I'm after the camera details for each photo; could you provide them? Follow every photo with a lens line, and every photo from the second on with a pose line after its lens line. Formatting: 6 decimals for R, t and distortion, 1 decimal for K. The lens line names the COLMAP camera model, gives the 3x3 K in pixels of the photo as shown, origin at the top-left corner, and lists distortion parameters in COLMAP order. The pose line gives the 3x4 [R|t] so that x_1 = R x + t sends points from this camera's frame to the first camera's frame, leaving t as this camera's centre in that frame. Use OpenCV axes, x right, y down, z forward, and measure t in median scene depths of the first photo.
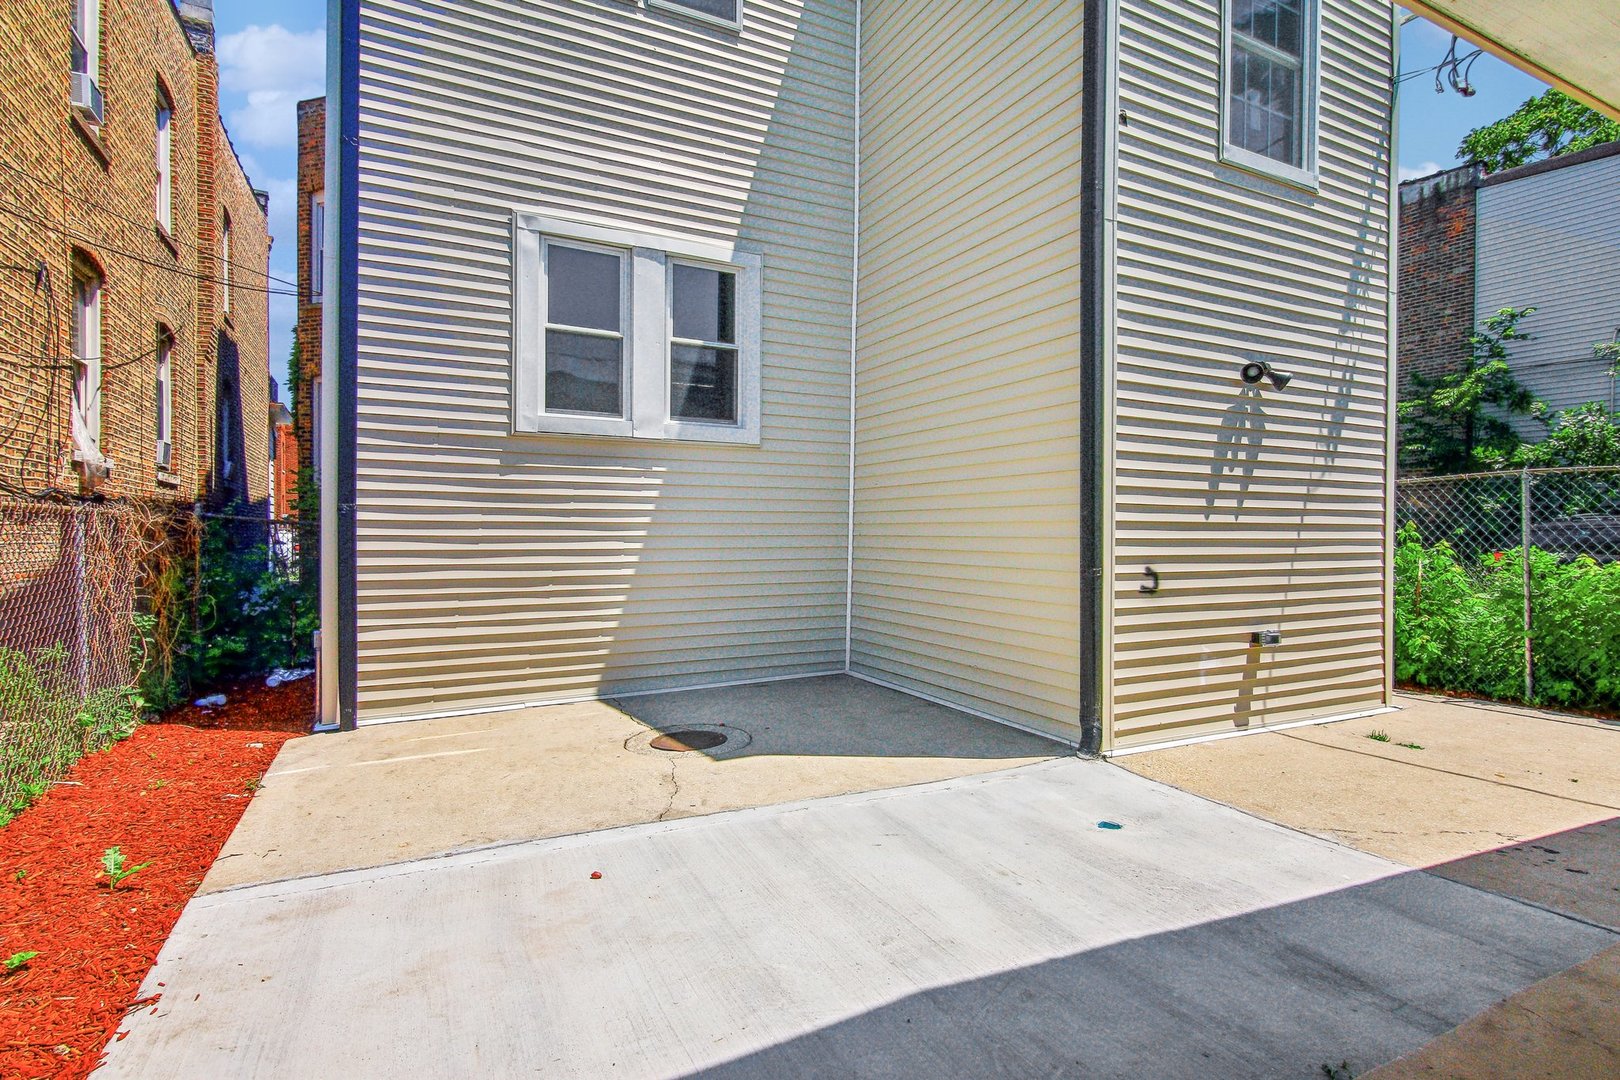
lens RADIAL K [[819.6, 0, 810.0], [0, 819.6, 540.0], [0, 0, 1]] dist [-0.024354, -0.001648]
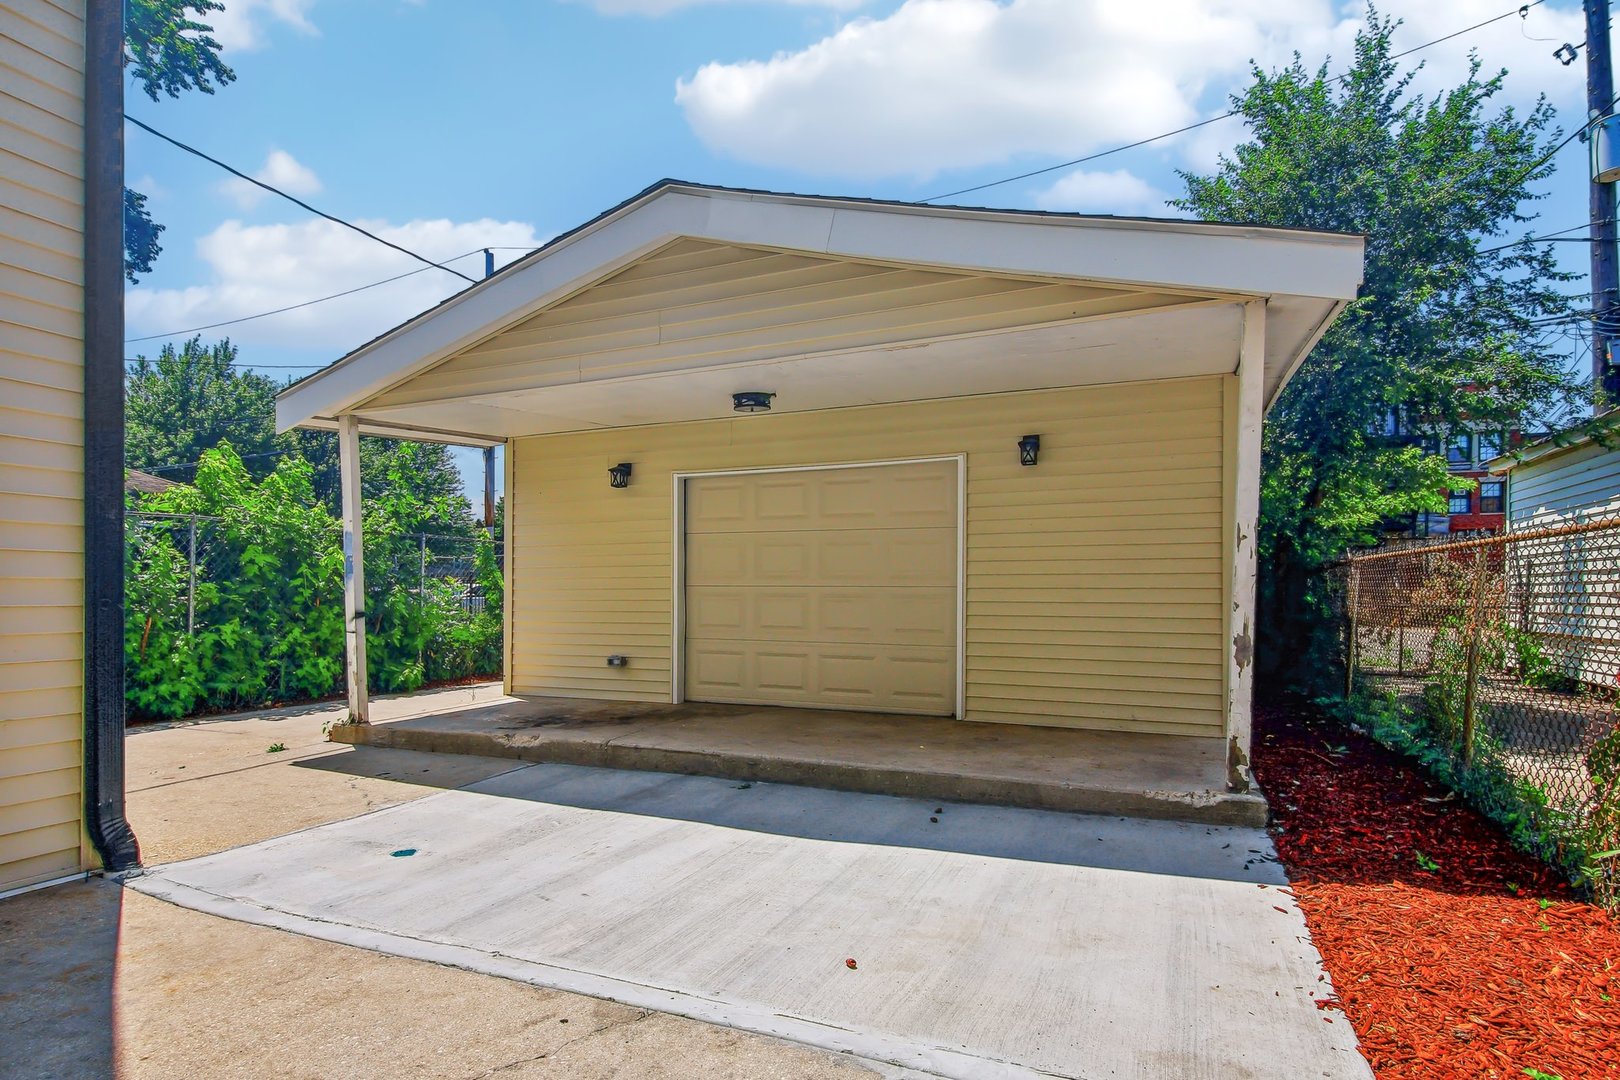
lens RADIAL K [[797.4, 0, 807.7], [0, 797.4, 591.4], [0, 0, 1]] dist [-0.001080, -0.000284]
pose [[-0.641645, -0.011252, 0.766919, -0.766788], [-0.001513, 0.999909, 0.013405, 0.024503], [-0.767000, 0.007441, -0.641604, 1.403006]]
